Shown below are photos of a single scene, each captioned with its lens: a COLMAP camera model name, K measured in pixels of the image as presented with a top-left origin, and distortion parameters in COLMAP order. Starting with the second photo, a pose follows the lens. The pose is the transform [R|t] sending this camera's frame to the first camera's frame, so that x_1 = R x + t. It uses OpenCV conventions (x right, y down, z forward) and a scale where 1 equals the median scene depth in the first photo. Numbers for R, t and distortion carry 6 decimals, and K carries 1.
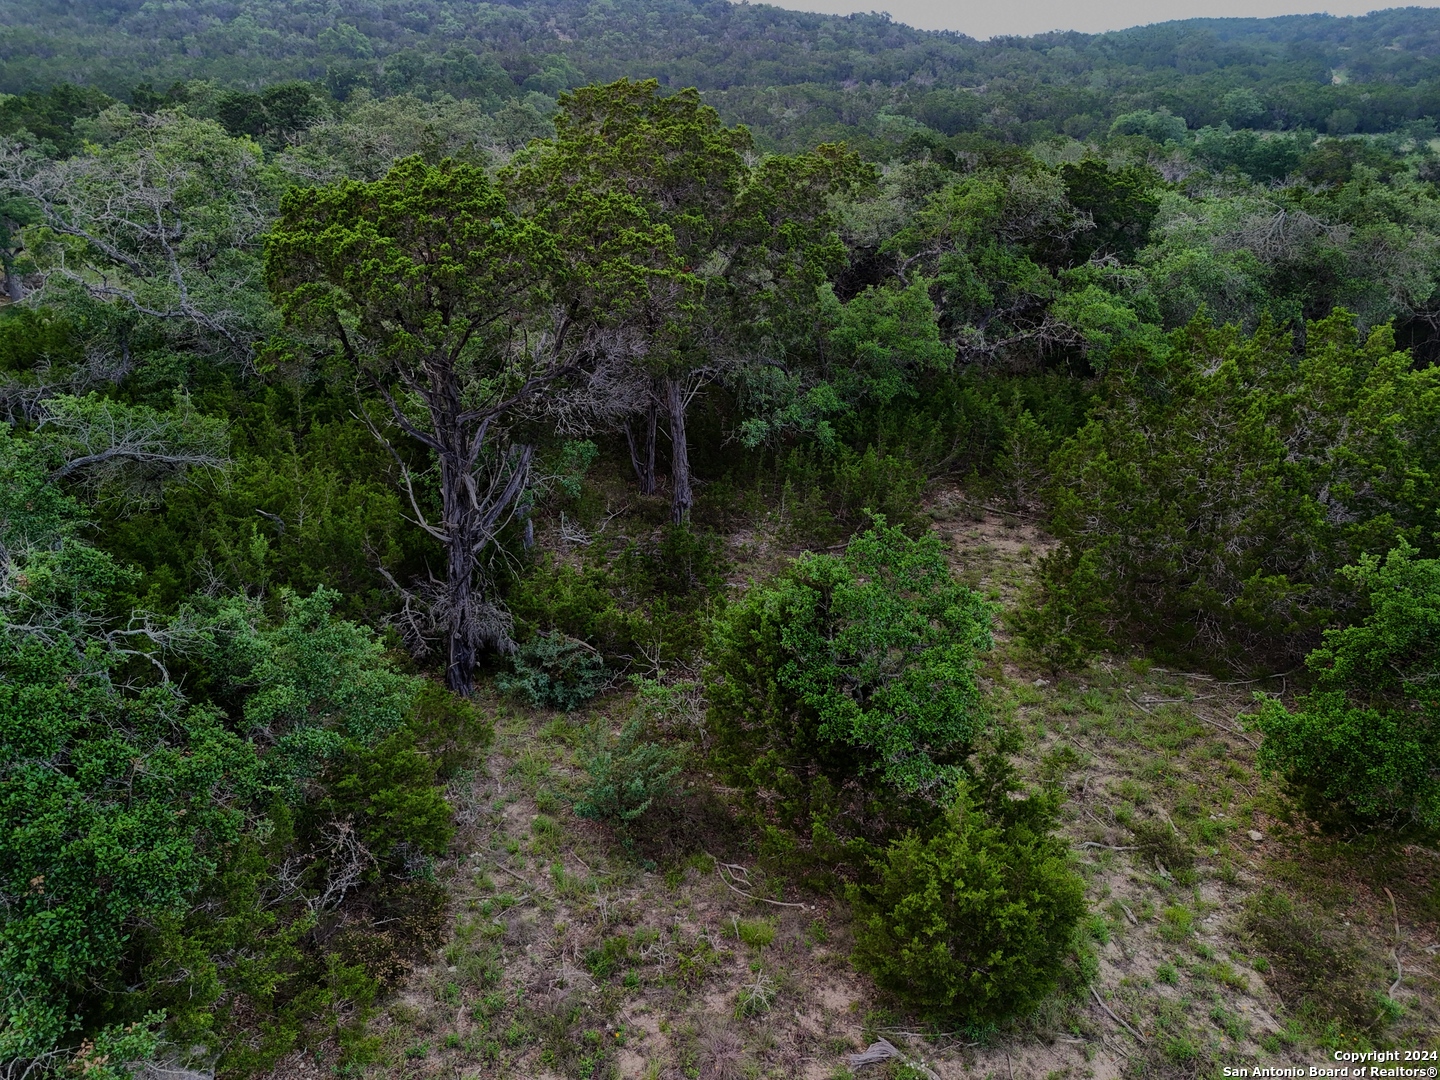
lens RADIAL K [[1059.2, 0, 724.7], [0, 1059.2, 539.4], [0, 0, 1]] dist [0.057209, -0.044932]
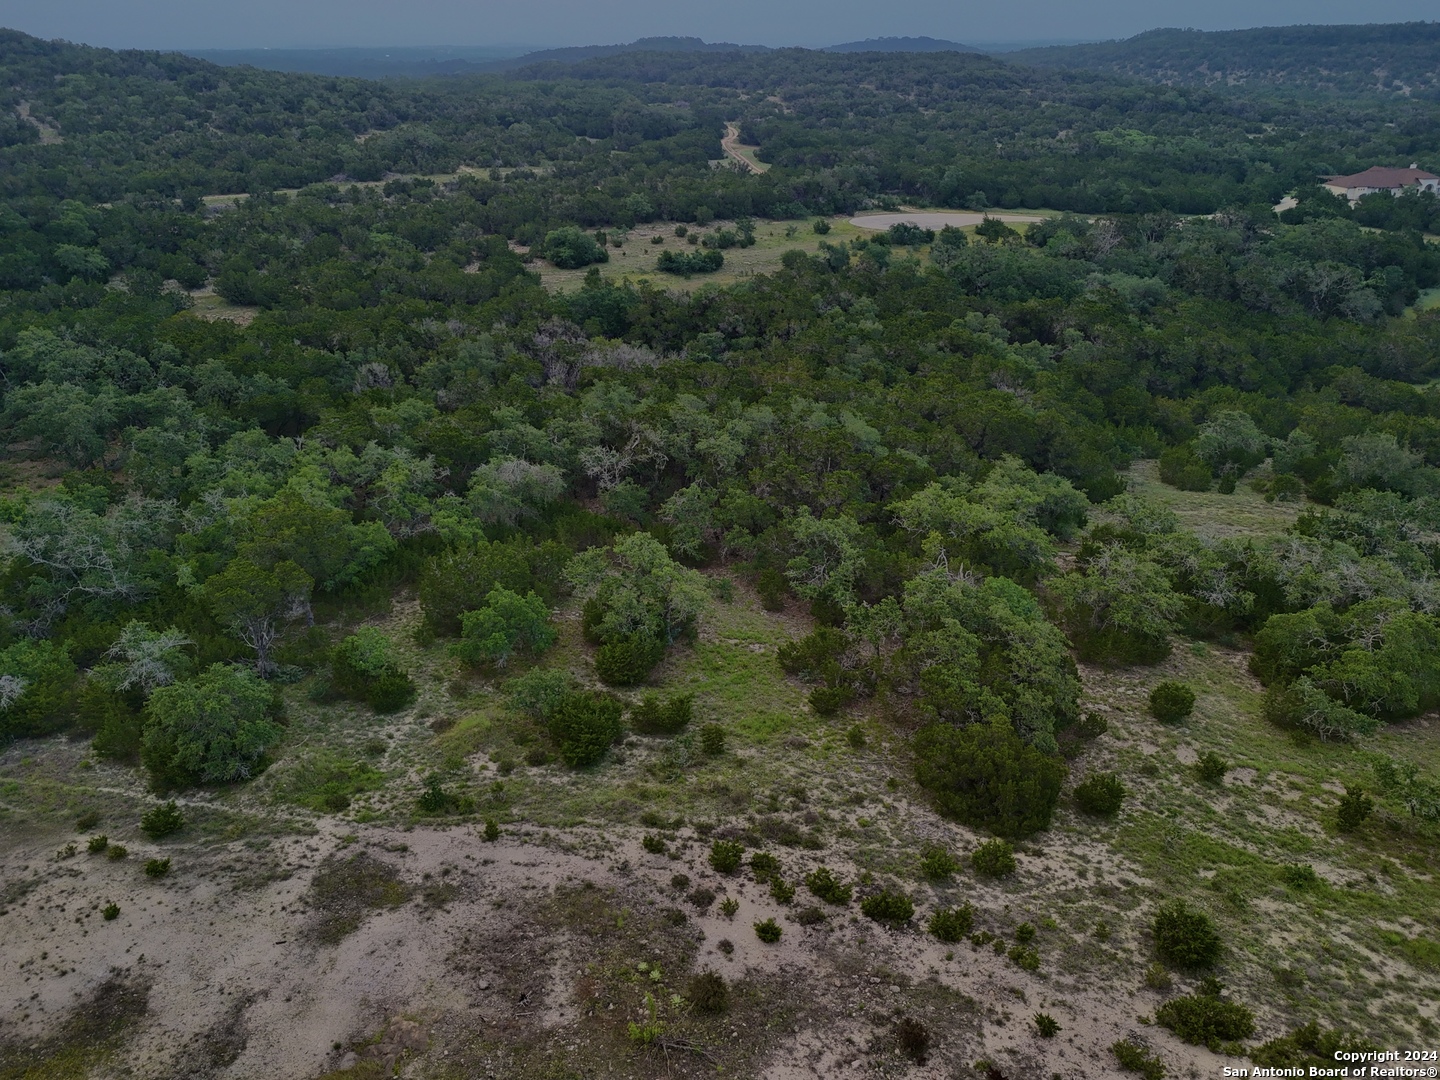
lens RADIAL K [[1059.2, 0, 724.7], [0, 1059.2, 539.4], [0, 0, 1]] dist [0.057209, -0.044932]
pose [[0.912744, -0.180719, 0.366387, -0.052496], [0.173269, 0.983425, 0.053423, -0.315317], [-0.369968, 0.014722, 0.928928, -3.448792]]
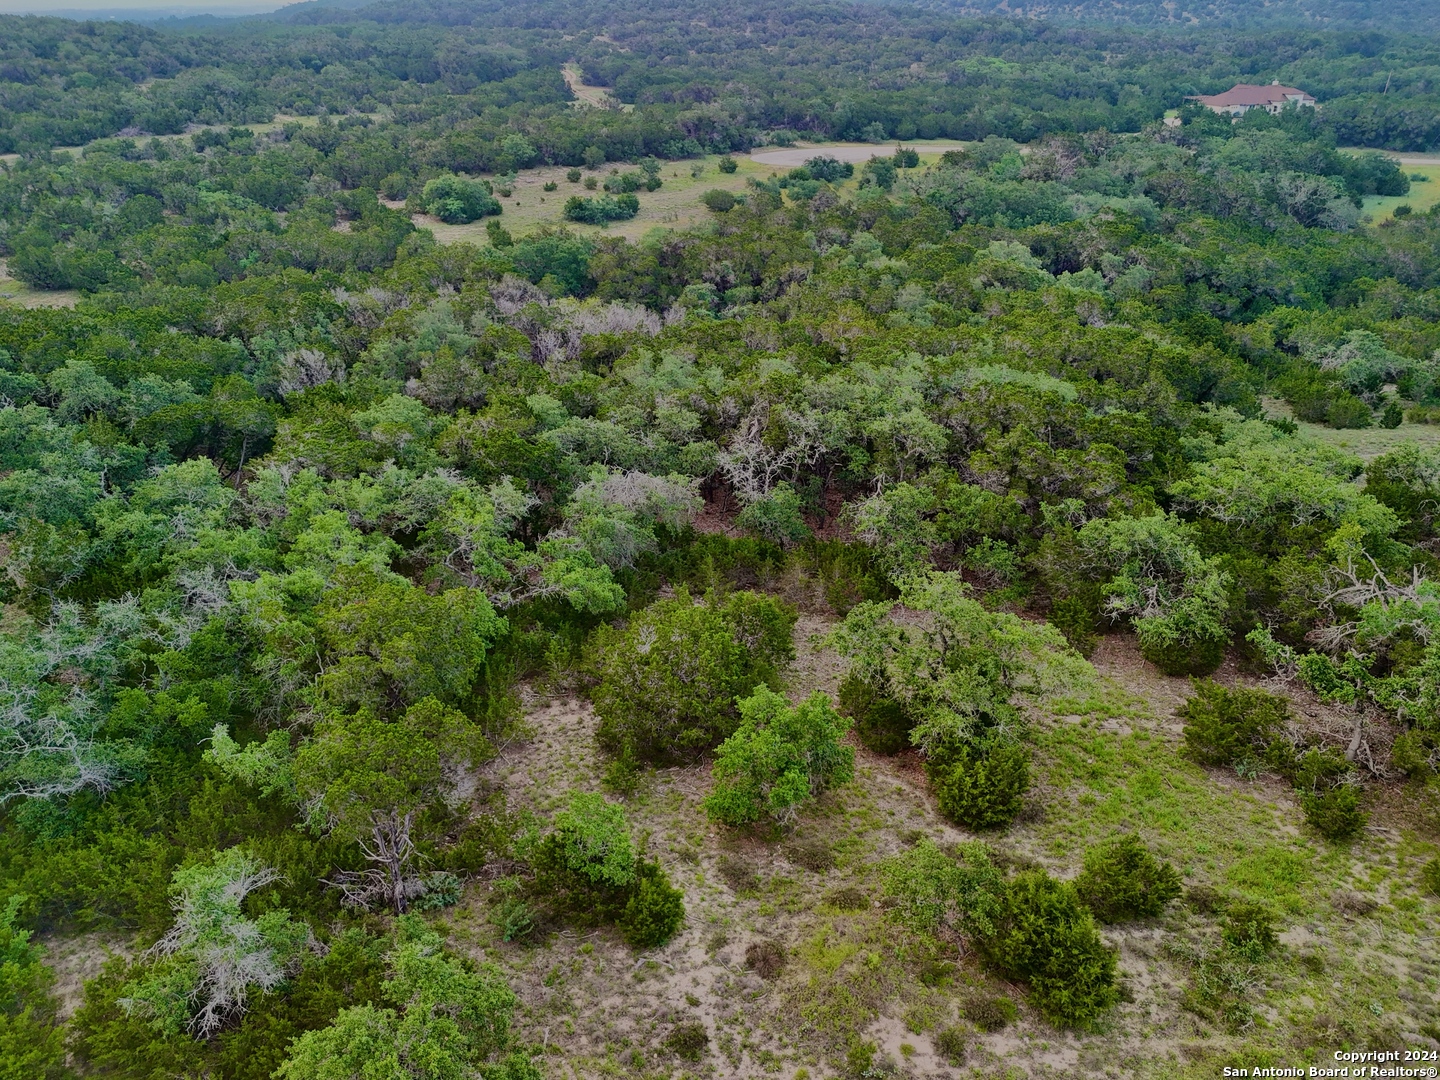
lens RADIAL K [[1059.2, 0, 724.7], [0, 1059.2, 539.4], [0, 0, 1]] dist [0.057209, -0.044932]
pose [[0.814283, -0.282668, 0.506993, -0.636717], [0.256702, 0.958729, 0.122238, -0.749224], [-0.520622, 0.030609, 0.853238, -1.343297]]
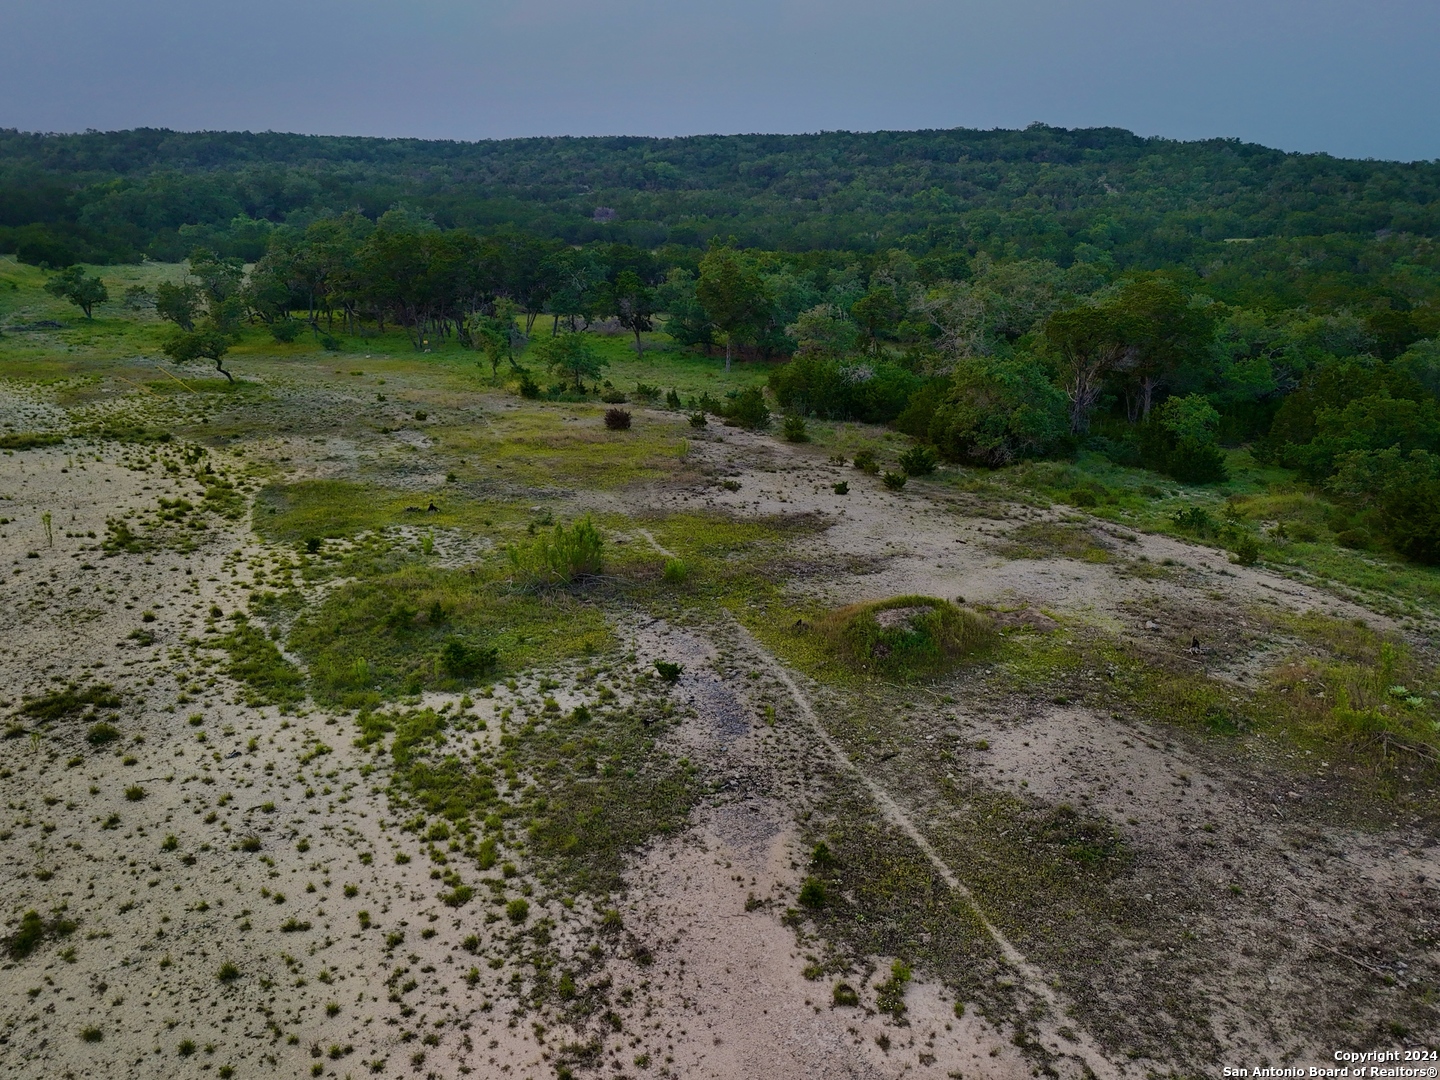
lens RADIAL K [[1059.2, 0, 724.7], [0, 1059.2, 539.4], [0, 0, 1]] dist [0.057209, -0.044932]
pose [[0.895806, 0.134505, -0.423603, 0.292056], [-0.179335, 0.981462, -0.067606, 0.962143], [0.406657, 0.136528, 0.903322, -2.856288]]
